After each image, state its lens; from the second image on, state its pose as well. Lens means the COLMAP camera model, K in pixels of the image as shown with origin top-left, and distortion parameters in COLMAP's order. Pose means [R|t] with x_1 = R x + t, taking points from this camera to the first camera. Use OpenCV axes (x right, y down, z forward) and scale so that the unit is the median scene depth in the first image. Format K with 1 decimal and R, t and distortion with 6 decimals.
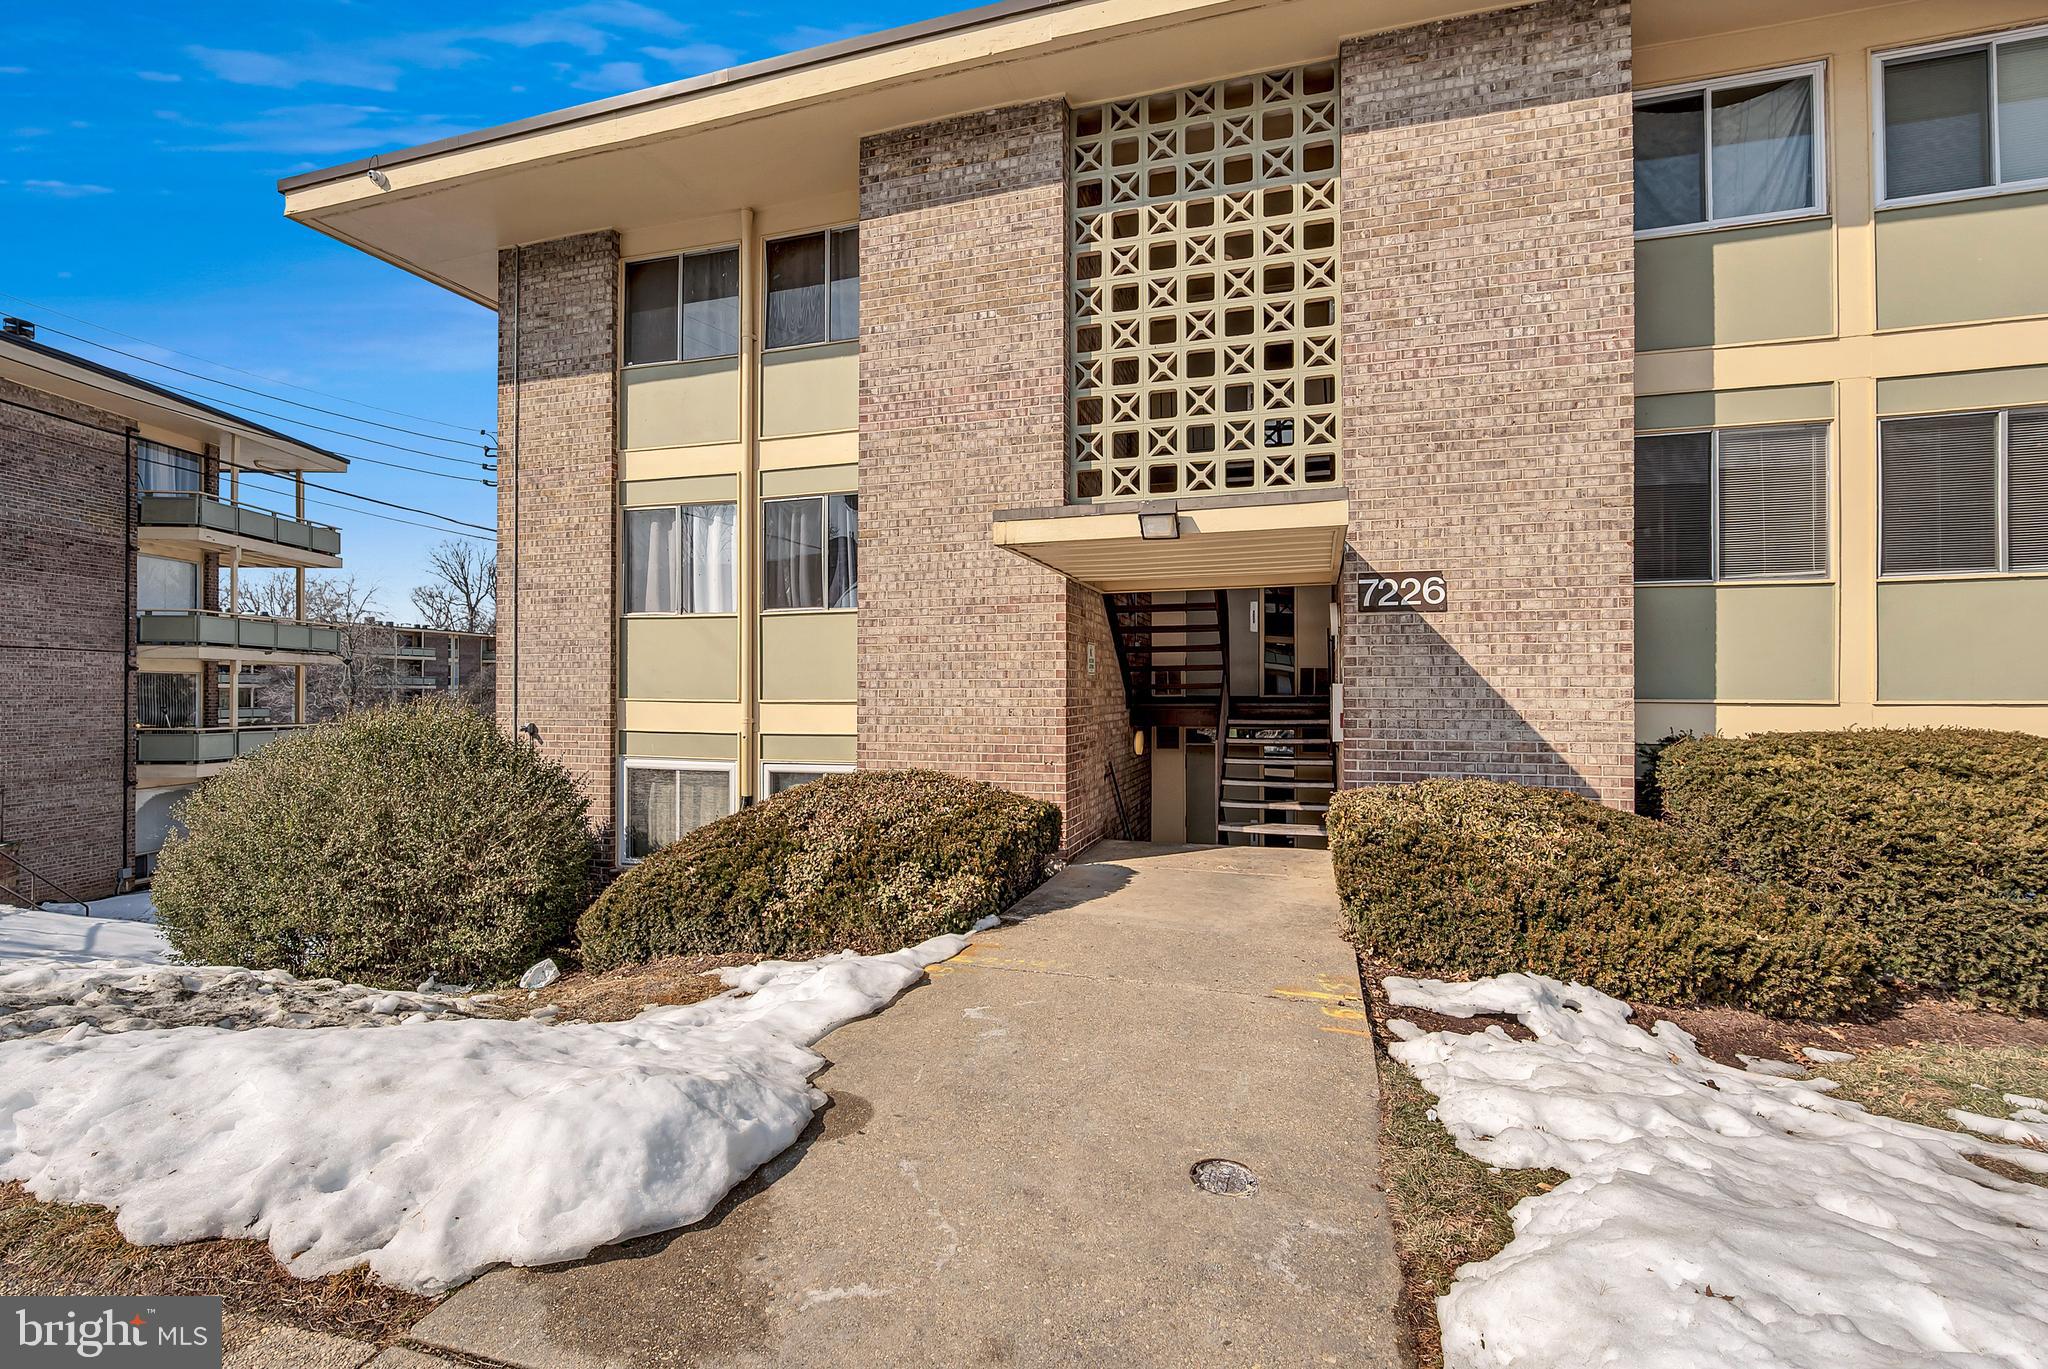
lens RADIAL K [[931.7, 0, 1002.7], [0, 931.7, 687.3], [0, 0, 1]] dist [-0.000894, -0.000194]
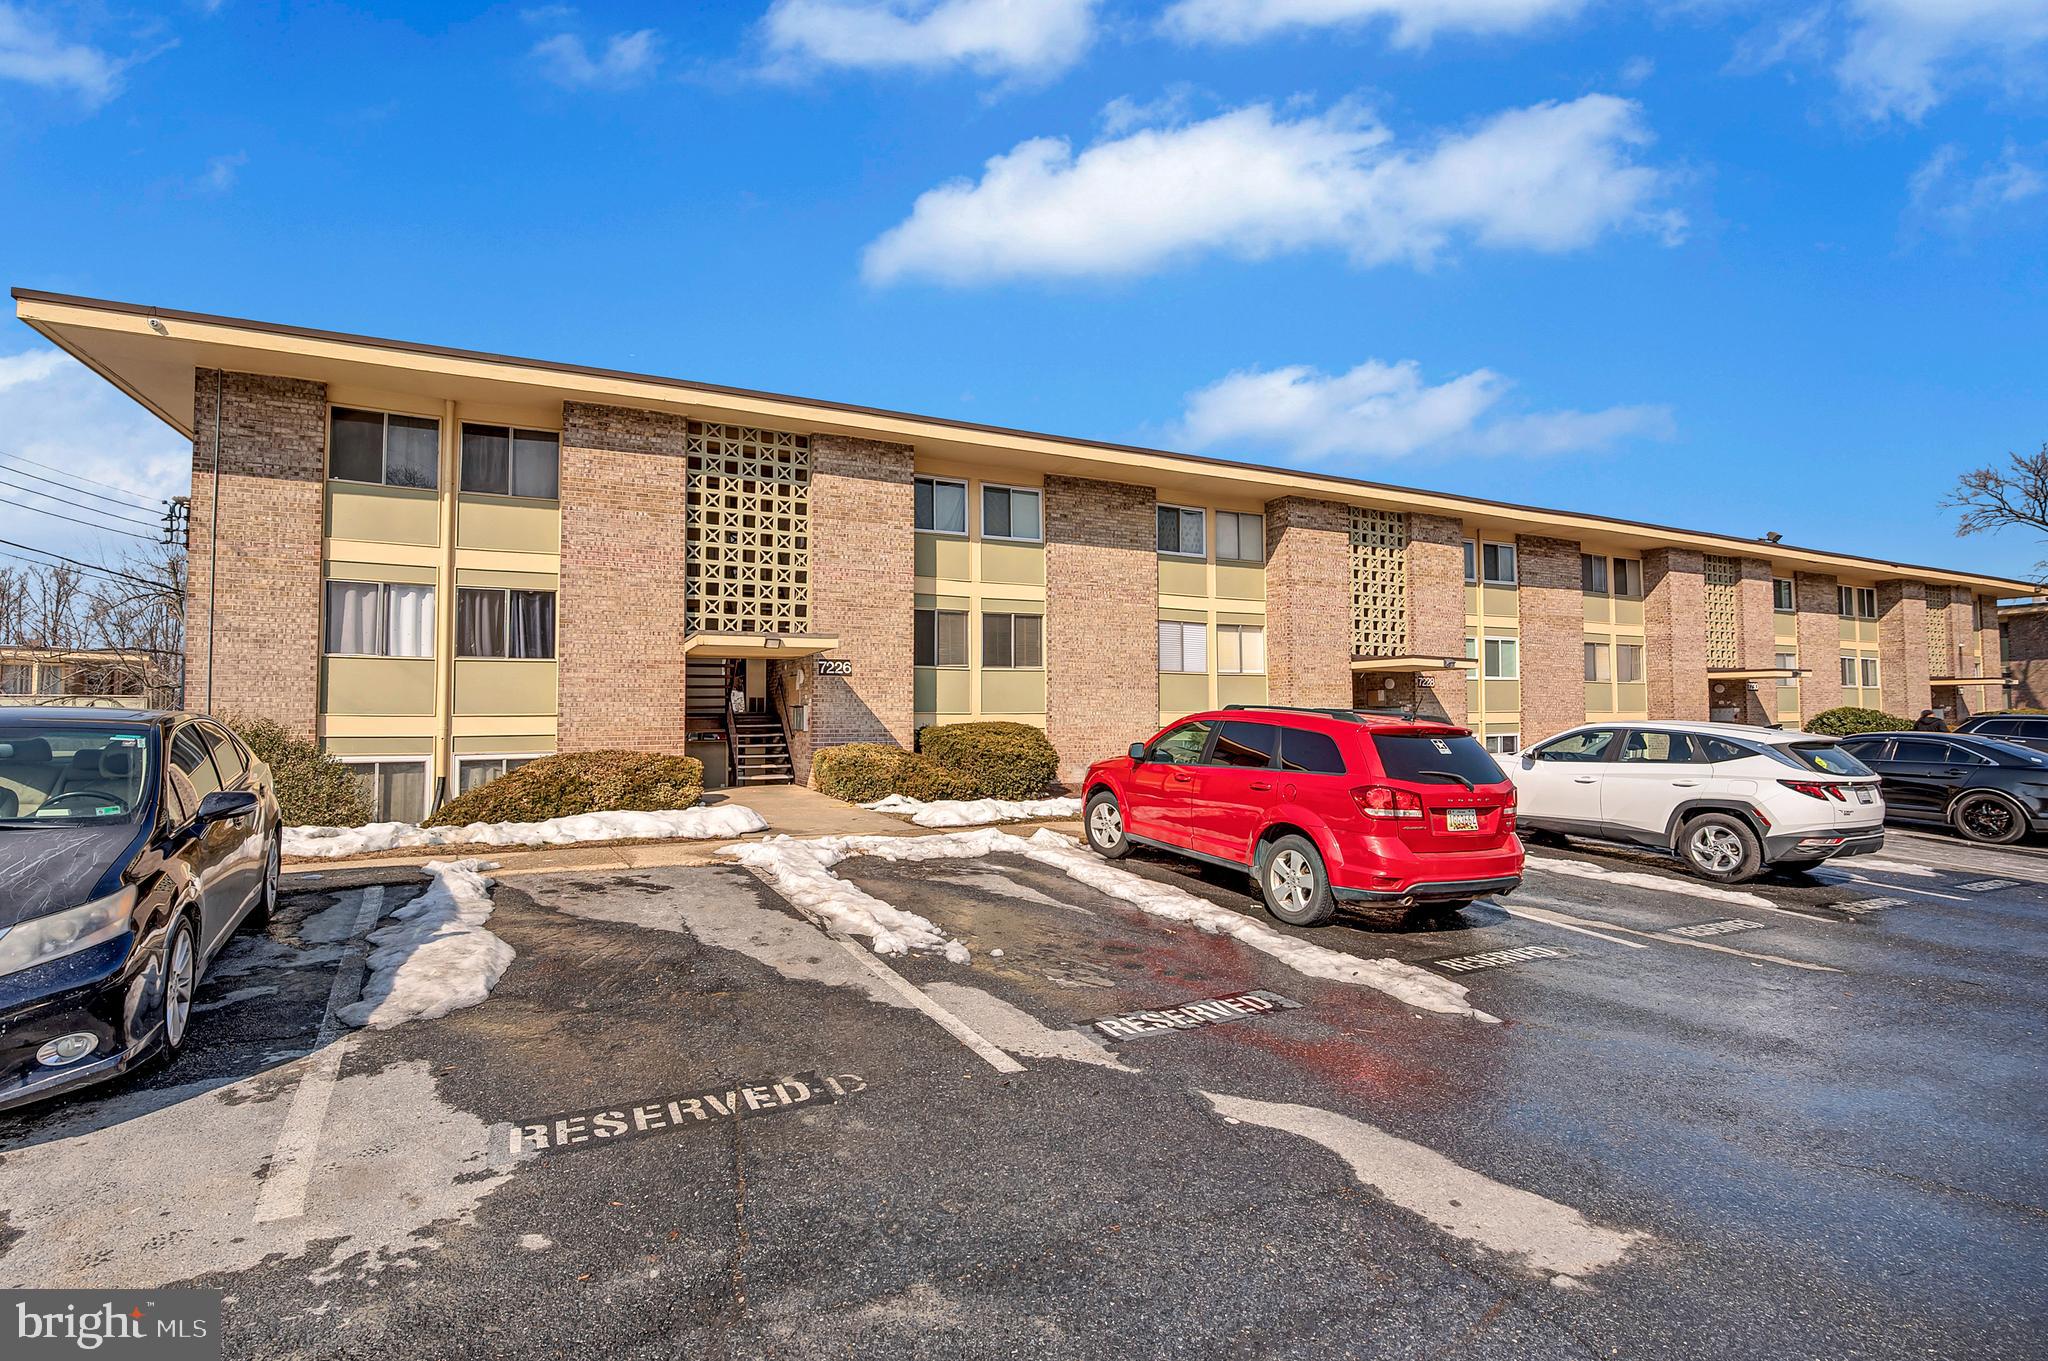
lens RADIAL K [[931.7, 0, 1002.7], [0, 931.7, 683.3], [0, 0, 1]] dist [-0.000894, -0.000194]
pose [[0.724234, 0.021054, 0.689233, -0.929410], [-0.000160, 0.999539, -0.030365, 0.011833], [-0.689555, 0.021881, 0.723903, -1.055067]]
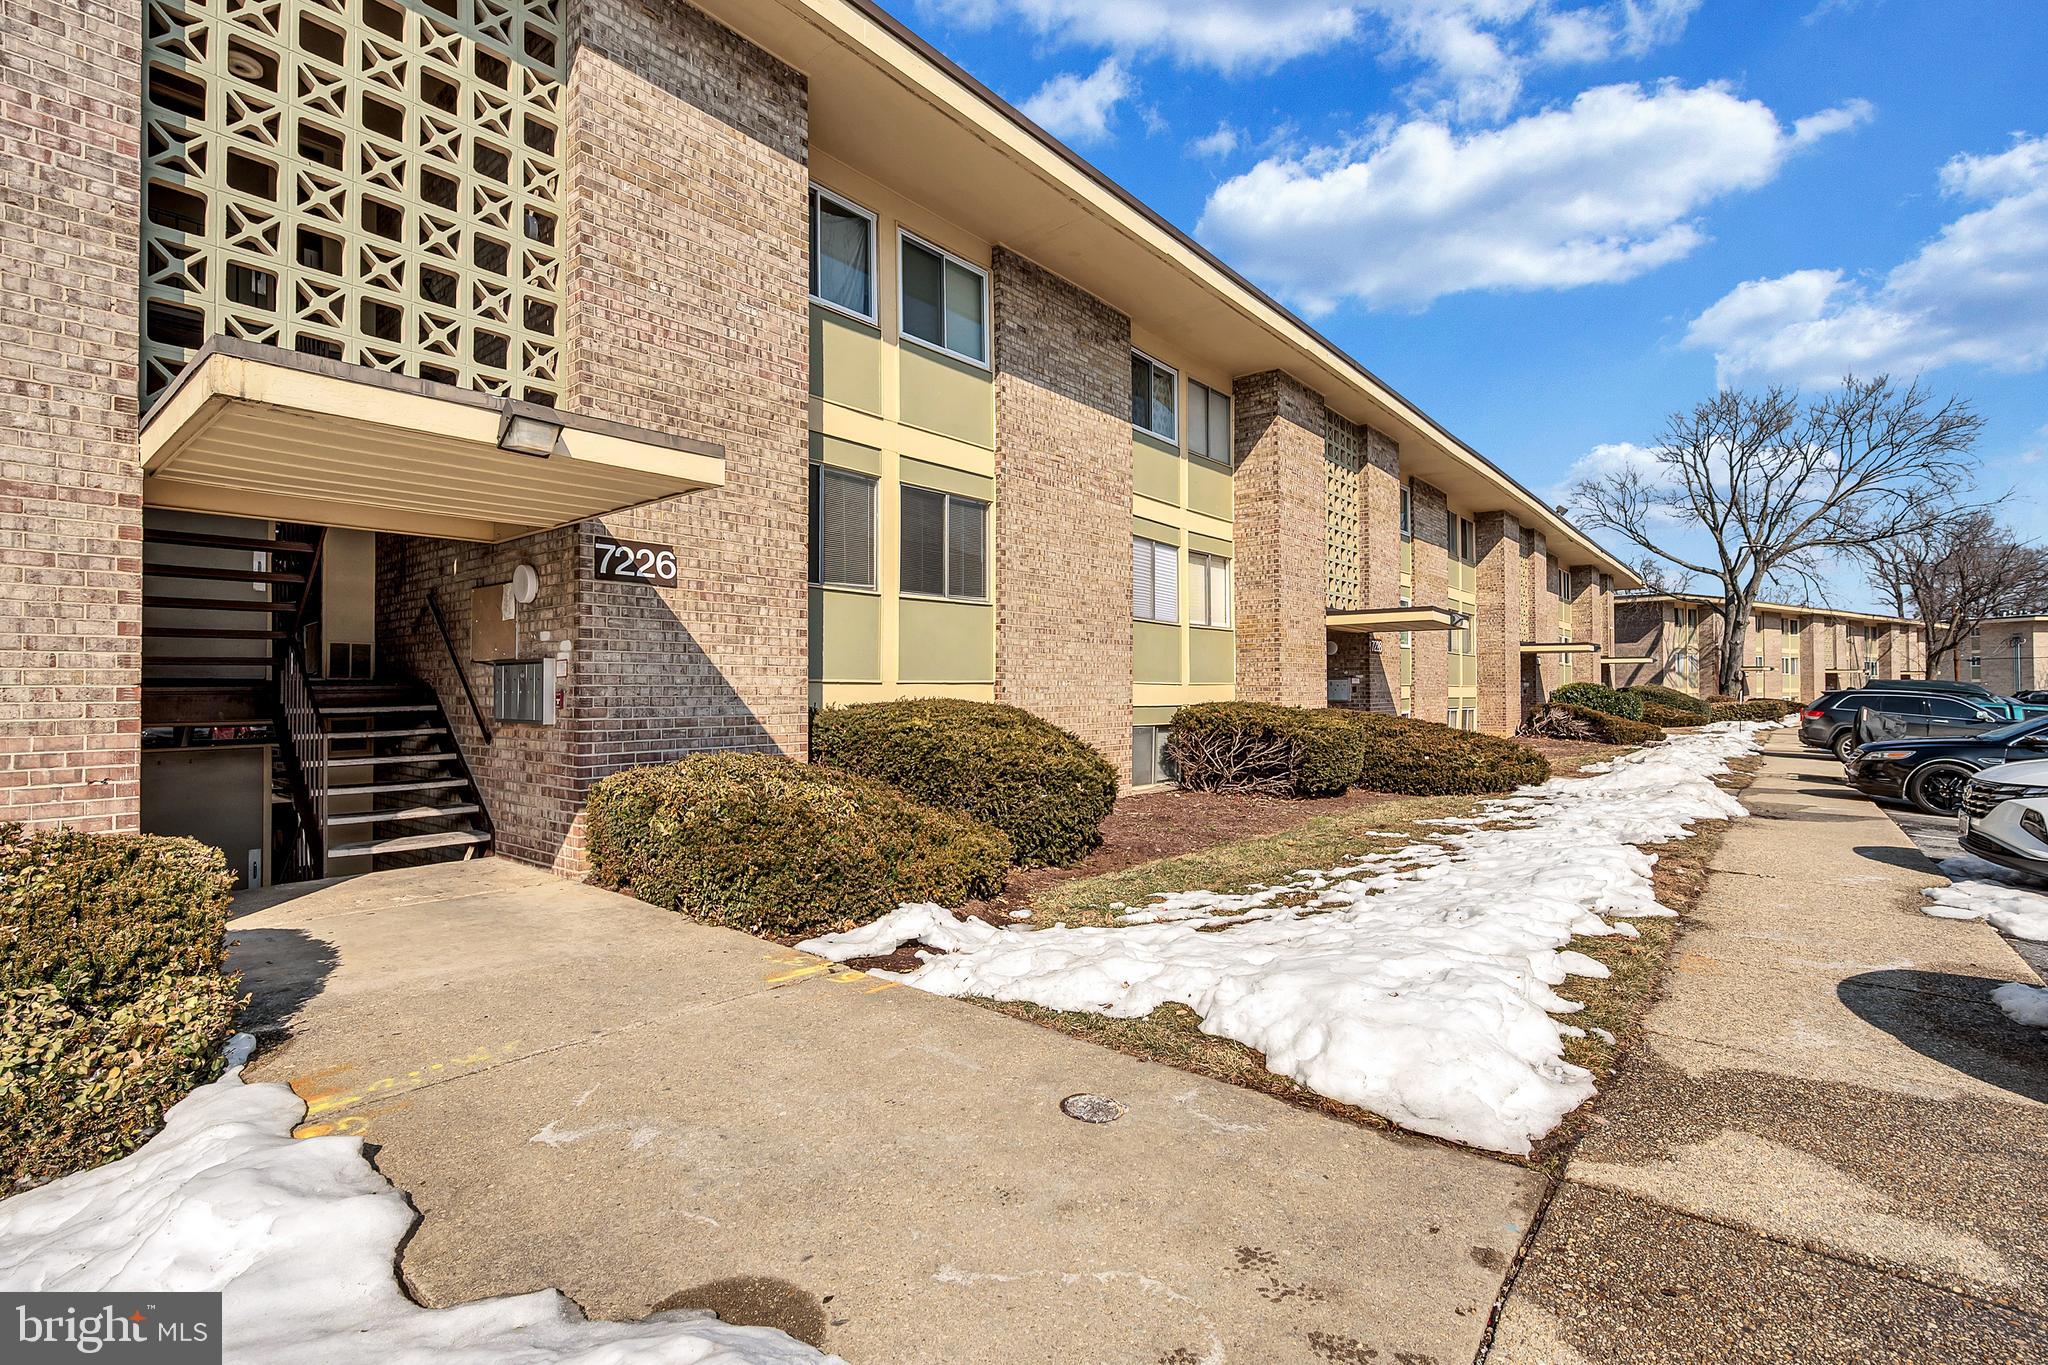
lens RADIAL K [[940.2, 0, 1026.3], [0, 940.2, 678.4], [0, 0, 1]] dist [-0.002543, 0.000004]
pose [[0.368087, 0.009890, 0.929739, -0.317571], [-0.003570, 0.999951, -0.009224, 0.023335], [-0.929785, 0.000076, 0.368104, 0.281496]]
